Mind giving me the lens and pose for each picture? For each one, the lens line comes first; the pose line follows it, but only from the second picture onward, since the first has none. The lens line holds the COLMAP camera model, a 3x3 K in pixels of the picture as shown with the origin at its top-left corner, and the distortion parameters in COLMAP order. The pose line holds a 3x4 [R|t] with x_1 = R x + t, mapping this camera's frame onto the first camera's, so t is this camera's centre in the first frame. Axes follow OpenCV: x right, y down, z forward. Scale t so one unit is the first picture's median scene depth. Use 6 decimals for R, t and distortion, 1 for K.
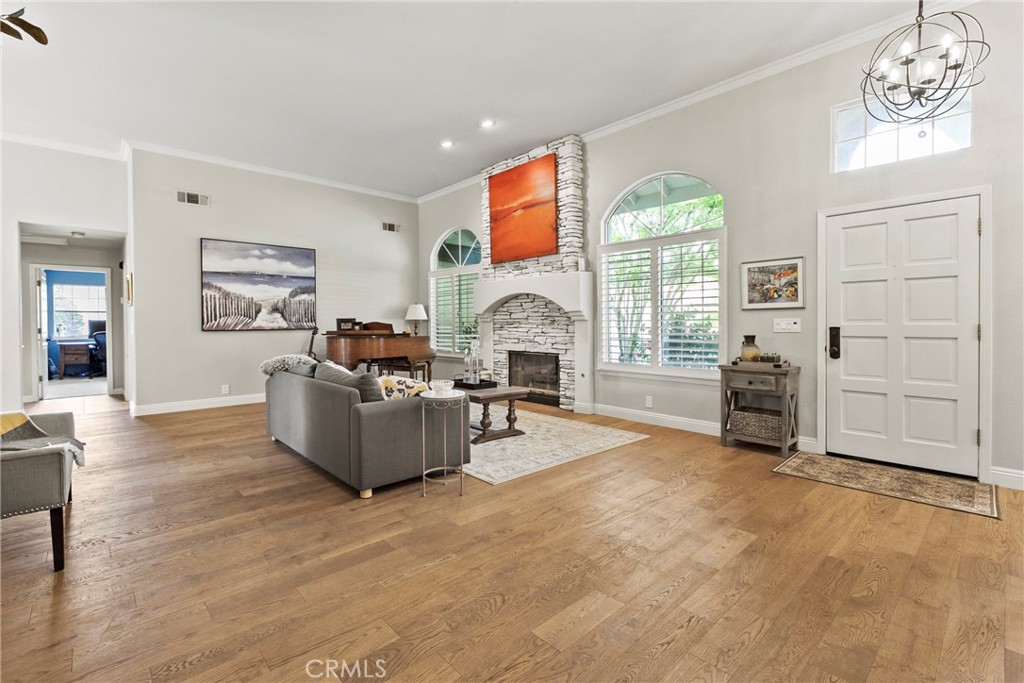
lens RADIAL K [[469.1, 0, 512.6], [0, 469.1, 326.1], [0, 0, 1]] dist [0.001267, 0.000033]
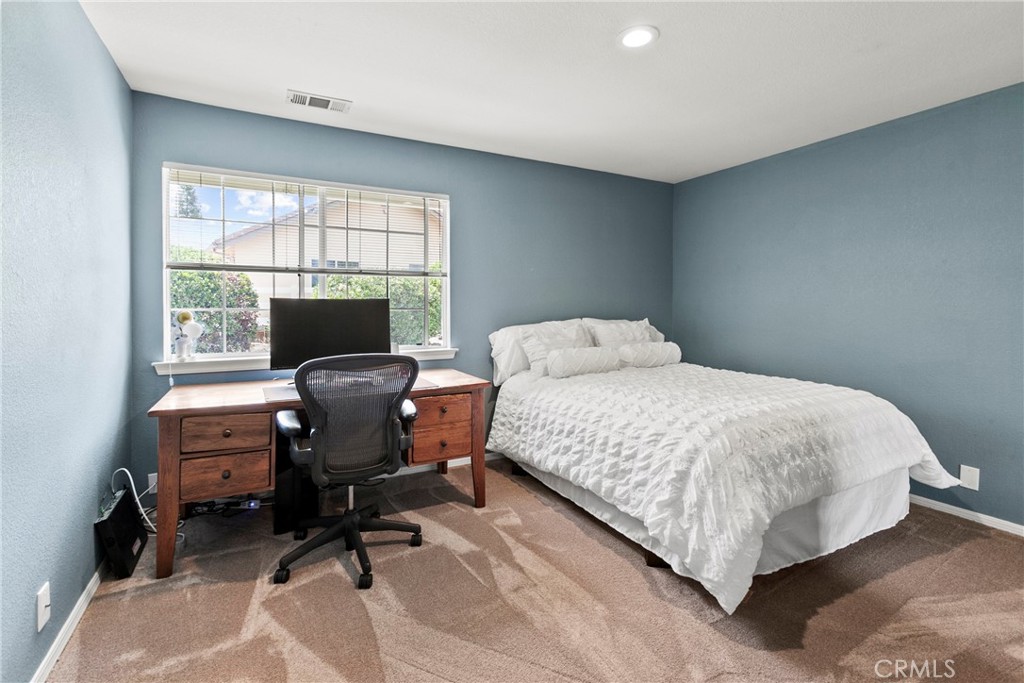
lens RADIAL K [[469.1, 0, 512.6], [0, 469.1, 326.1], [0, 0, 1]] dist [0.001267, 0.000033]
pose [[0.969270, 0.007980, -0.245870, -1.142507], [-0.007148, 0.999965, 0.004278, -0.001006], [0.245896, -0.002389, 0.969293, 1.256134]]
